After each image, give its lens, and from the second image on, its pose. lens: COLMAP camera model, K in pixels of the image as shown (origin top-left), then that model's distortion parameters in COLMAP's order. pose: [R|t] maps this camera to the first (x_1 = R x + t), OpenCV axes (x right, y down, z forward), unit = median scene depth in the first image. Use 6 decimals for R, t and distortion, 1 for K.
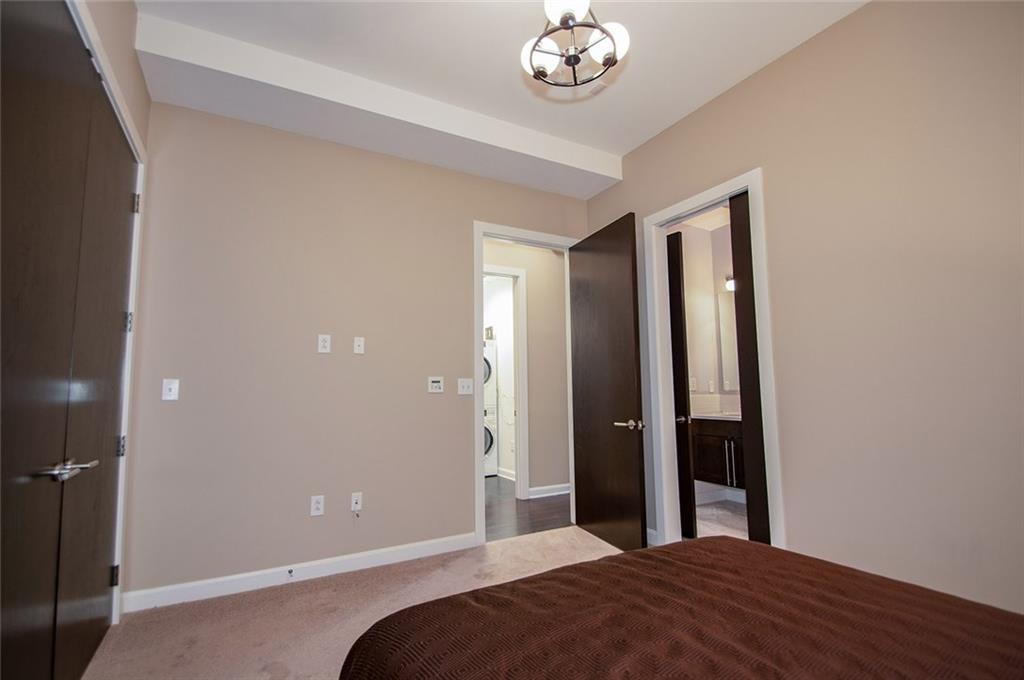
lens RADIAL K [[442.5, 0, 512.0], [0, 442.5, 340.0], [0, 0, 1]] dist [-0.010146, -0.000536]
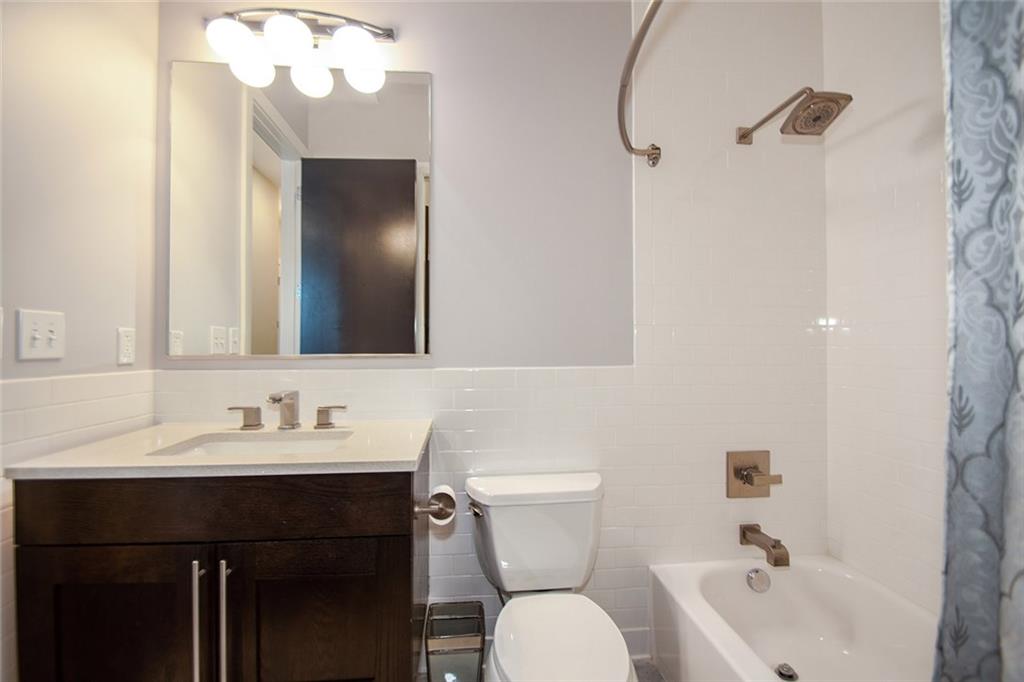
lens RADIAL K [[442.5, 0, 512.0], [0, 442.5, 341.0], [0, 0, 1]] dist [-0.010146, -0.000536]
pose [[0.389025, 0.012162, 0.921147, 0.287787], [-0.080791, 0.996511, 0.020963, 0.077809], [-0.917678, -0.082576, 0.388650, 0.661287]]
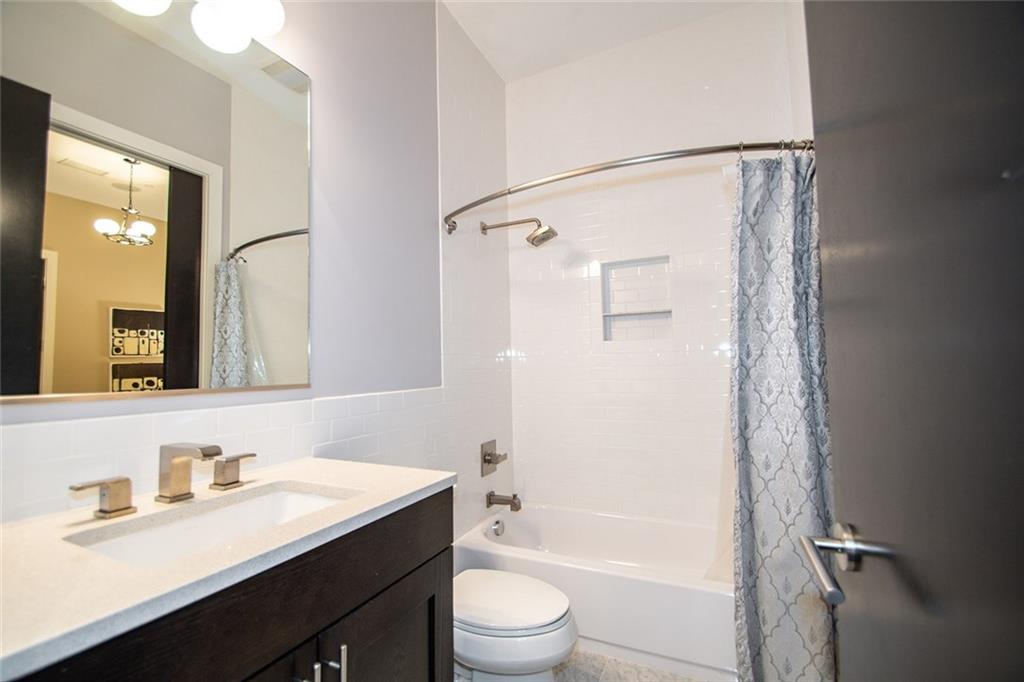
lens RADIAL K [[442.5, 0, 512.0], [0, 442.5, 341.0], [0, 0, 1]] dist [-0.010146, -0.000536]
pose [[-0.599920, 0.073813, 0.796648, 0.250626], [-0.036380, 0.992188, -0.119328, 0.102886], [-0.799232, -0.100569, -0.592548, 0.923702]]
